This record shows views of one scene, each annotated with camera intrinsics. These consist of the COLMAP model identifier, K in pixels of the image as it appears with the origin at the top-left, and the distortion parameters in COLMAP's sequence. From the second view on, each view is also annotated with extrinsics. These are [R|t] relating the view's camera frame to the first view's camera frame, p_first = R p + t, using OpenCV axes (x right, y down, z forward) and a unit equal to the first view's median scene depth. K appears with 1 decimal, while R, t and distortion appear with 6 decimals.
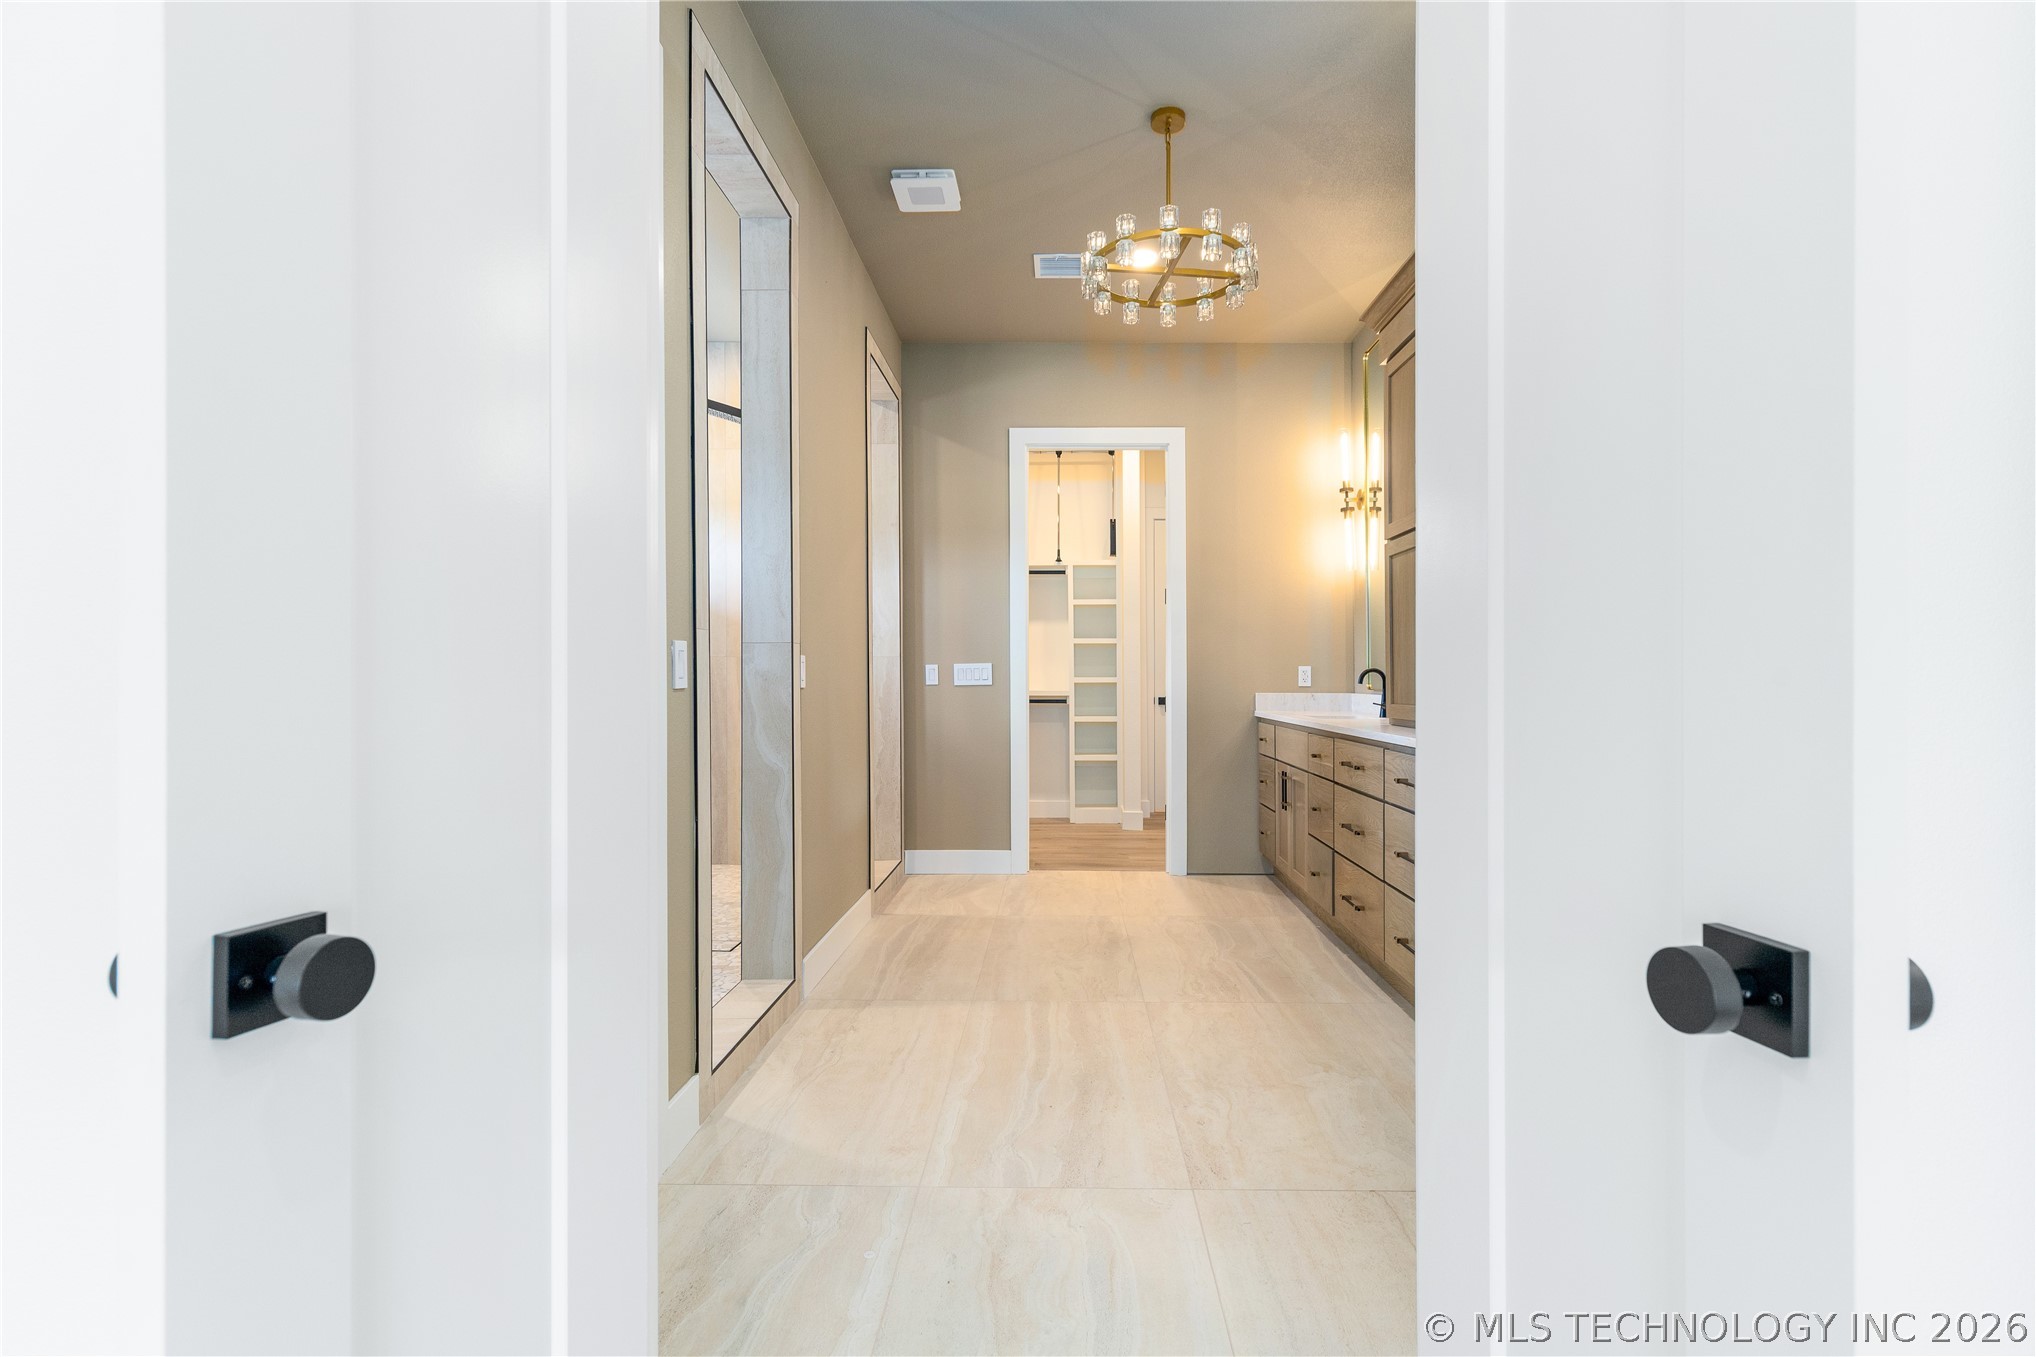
lens RADIAL K [[928.4, 0, 1077.2], [0, 928.4, 654.6], [0, 0, 1]] dist [-0.003027, -0.003368]
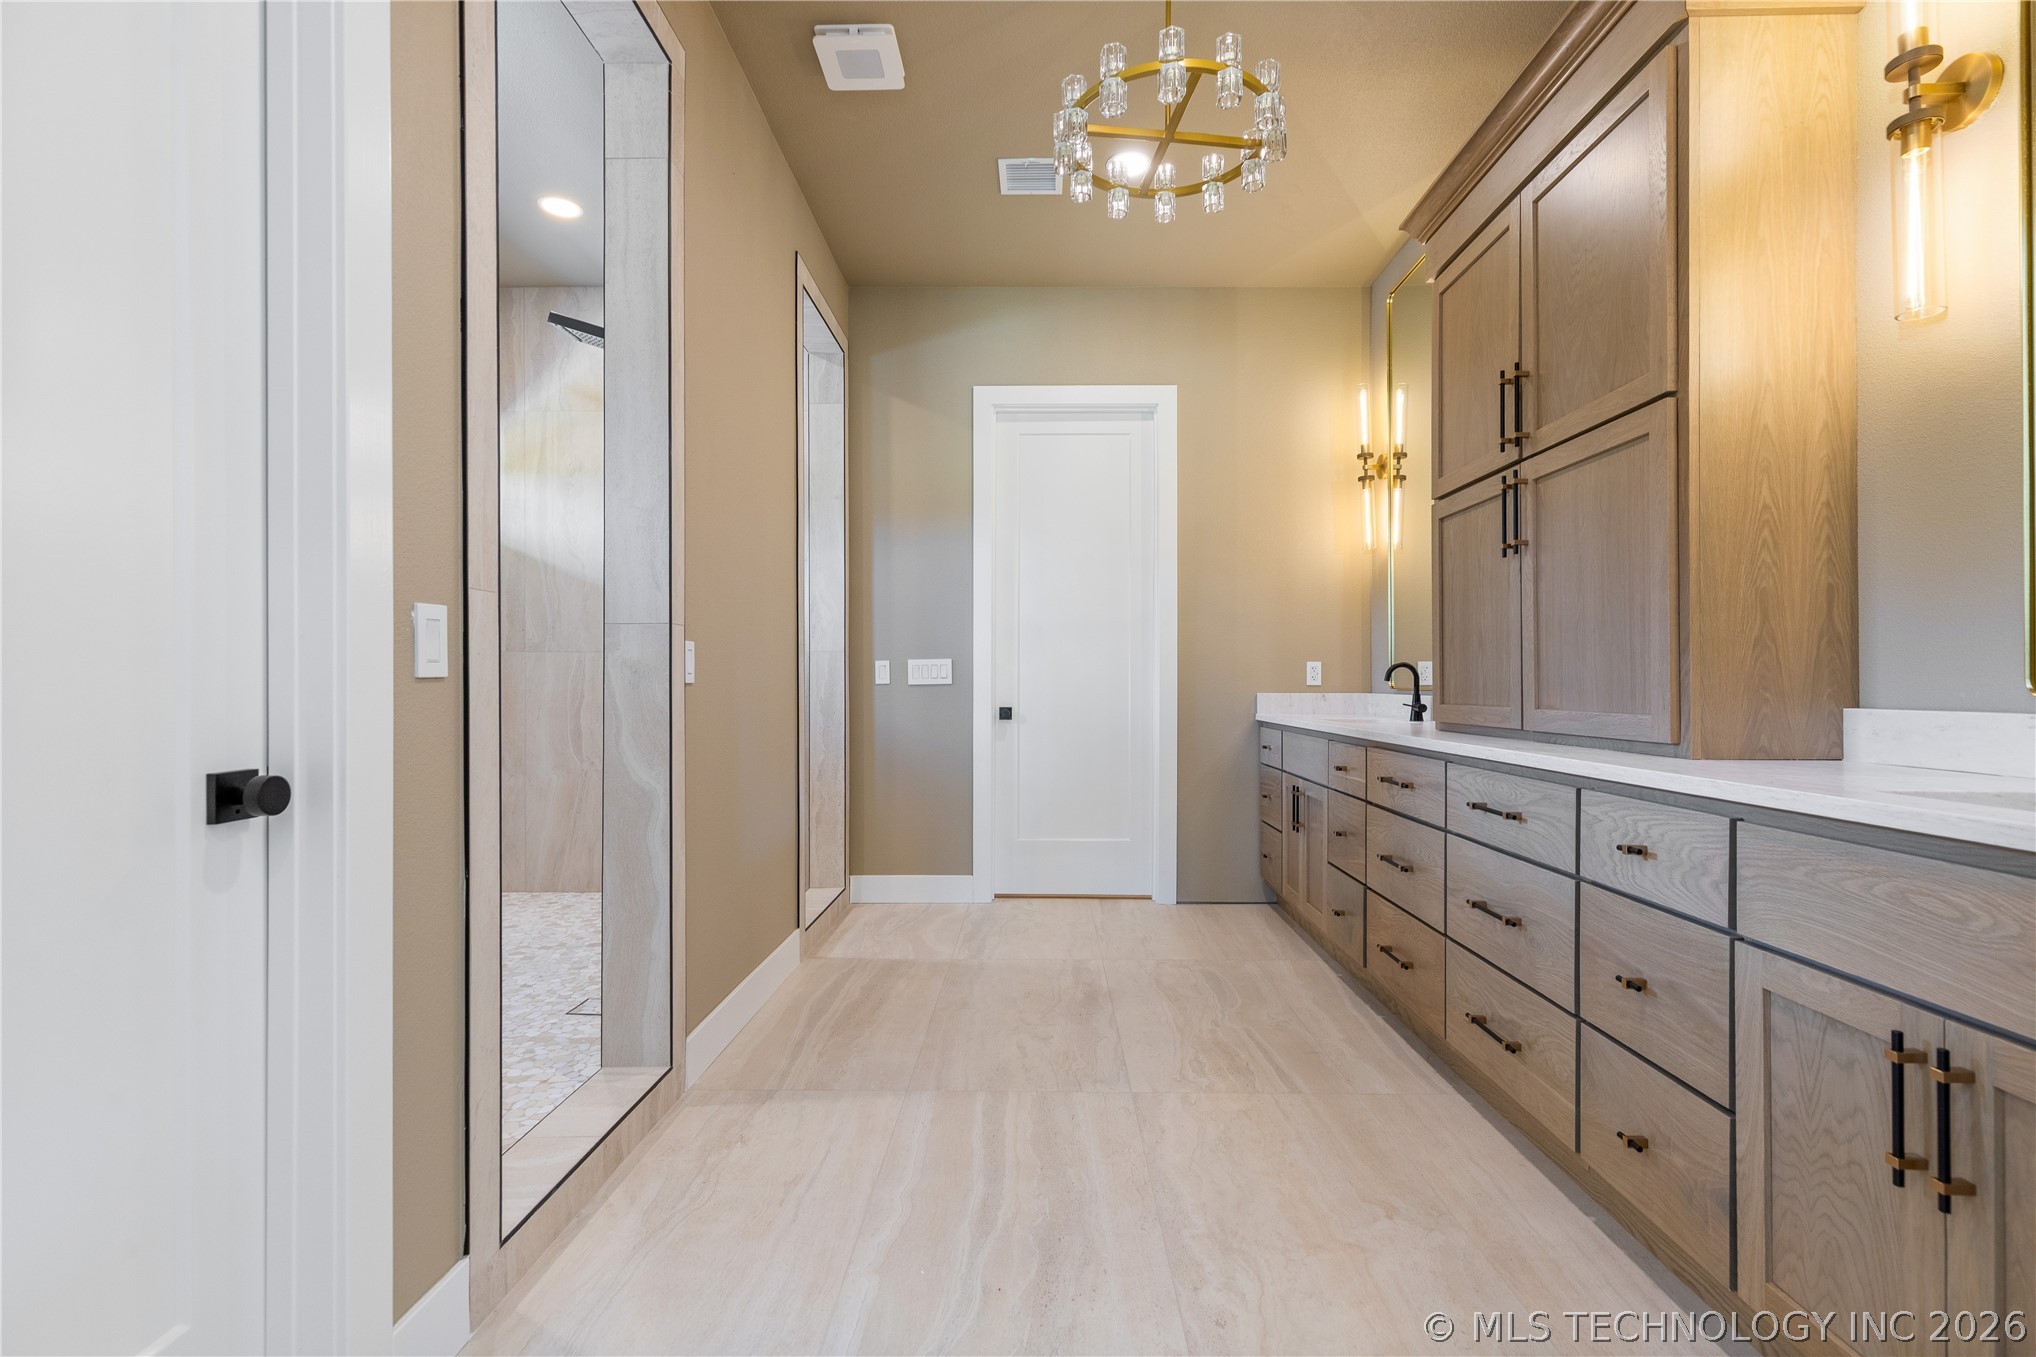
lens RADIAL K [[928.4, 0, 1061.8], [0, 928.4, 691.3], [0, 0, 1]] dist [-0.003027, -0.003368]
pose [[0.999976, 0.002474, 0.006530, 0.007587], [-0.002712, 0.999323, 0.036687, 0.013054], [-0.006434, -0.036703, 0.999305, 0.216282]]
